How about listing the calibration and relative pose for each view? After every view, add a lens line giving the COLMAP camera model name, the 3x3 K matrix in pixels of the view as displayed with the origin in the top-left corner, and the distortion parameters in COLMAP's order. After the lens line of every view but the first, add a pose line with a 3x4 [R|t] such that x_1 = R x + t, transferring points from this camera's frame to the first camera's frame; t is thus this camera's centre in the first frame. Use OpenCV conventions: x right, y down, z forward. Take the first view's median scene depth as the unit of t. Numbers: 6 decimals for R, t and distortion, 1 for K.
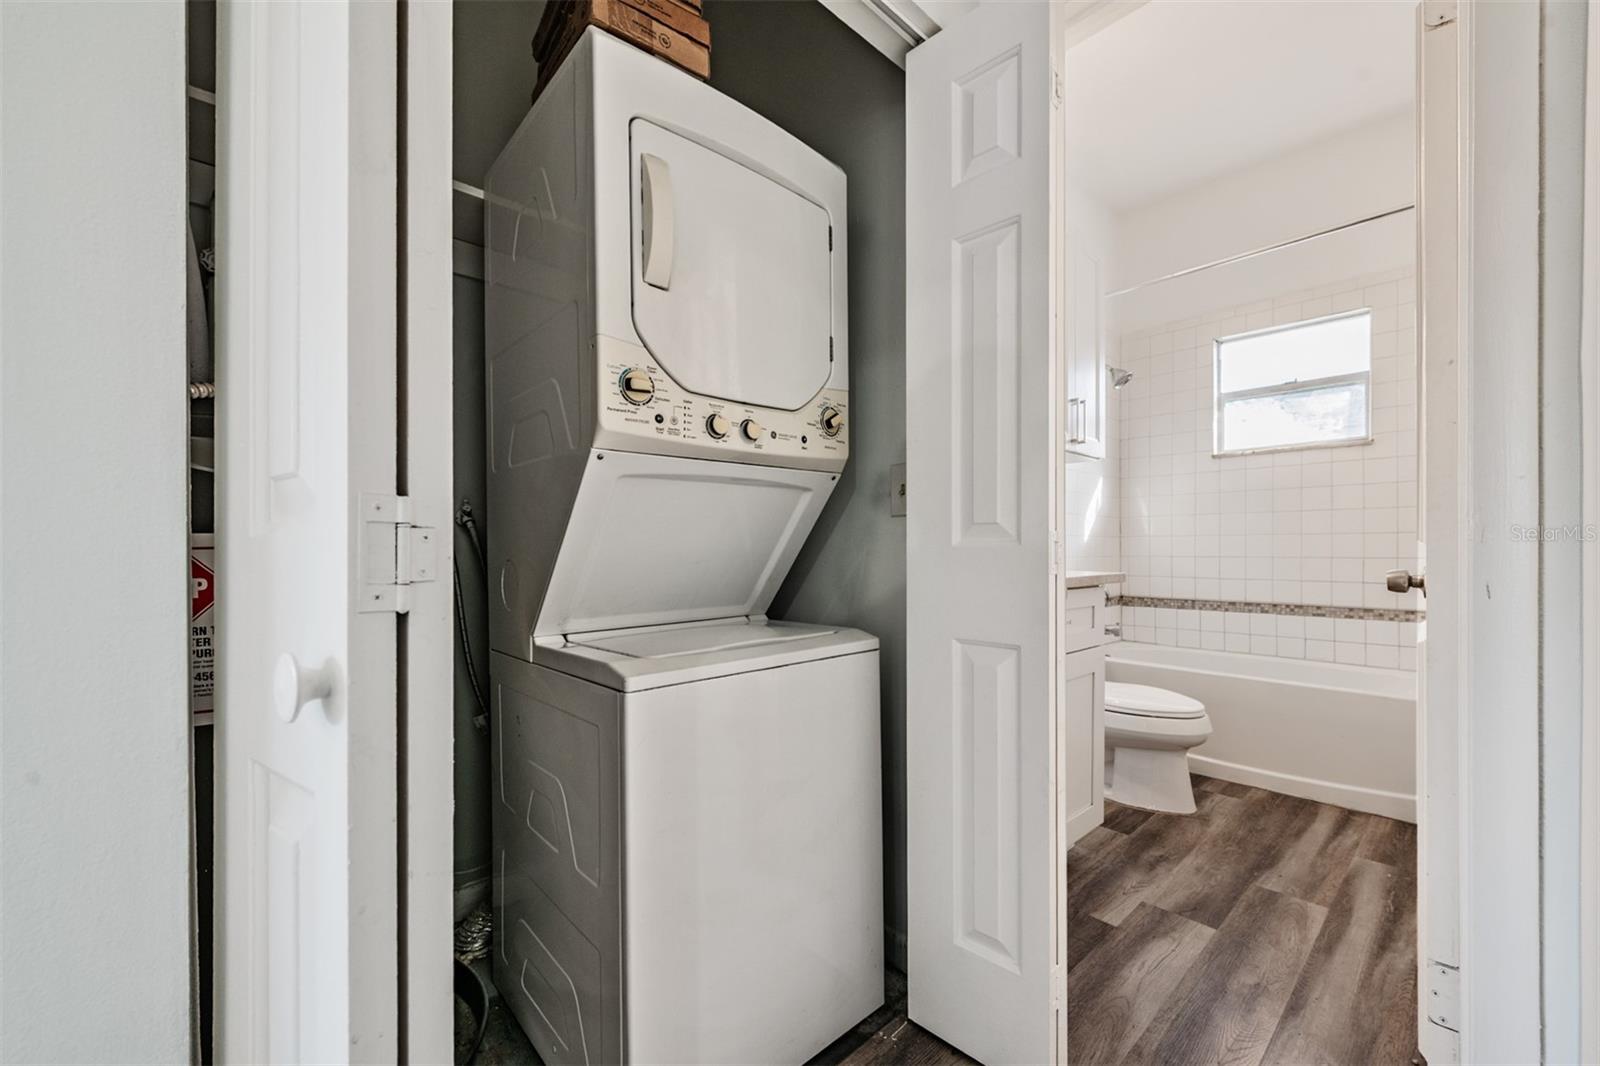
lens RADIAL K [[632.5, 0, 796.5], [0, 632.5, 547.1], [0, 0, 1]] dist [0.011628, 0.000059]
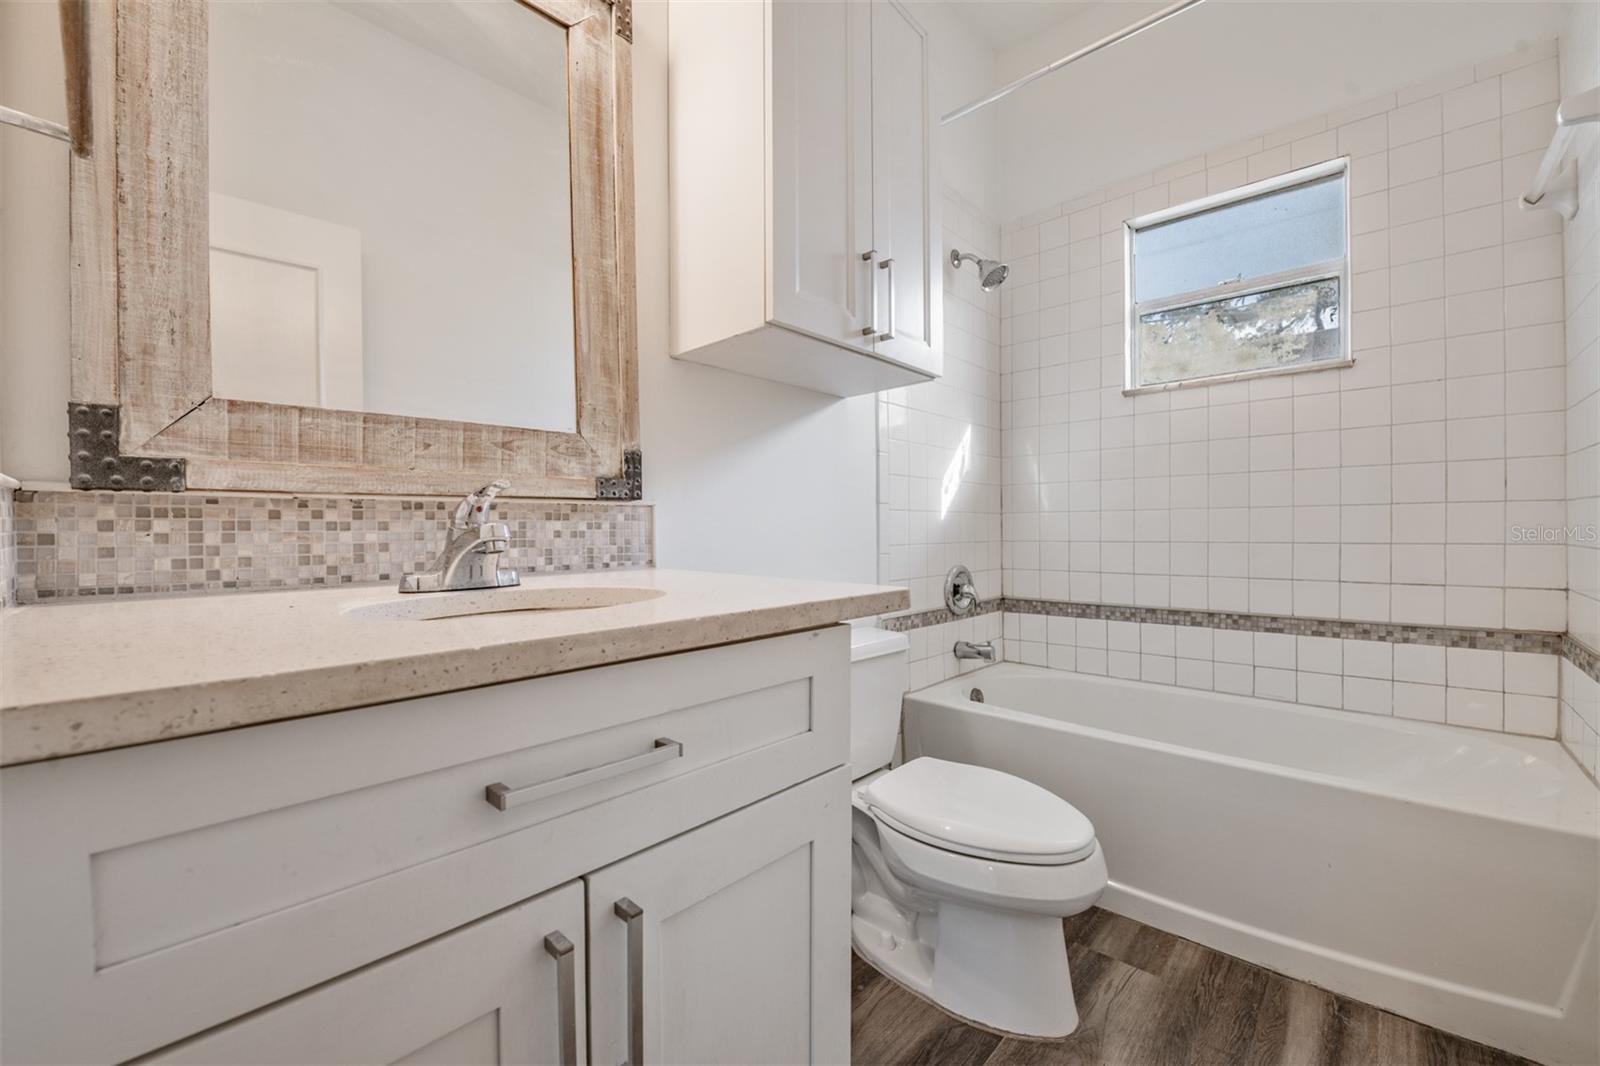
lens RADIAL K [[624.9, 0, 803.1], [0, 624.9, 530.9], [0, 0, 1]] dist [-0.002226, -0.000236]
pose [[0.997001, -0.004651, 0.077253, 0.282945], [0.004258, 0.999977, 0.005256, -0.000982], [-0.077276, -0.004912, 0.996998, 0.392135]]
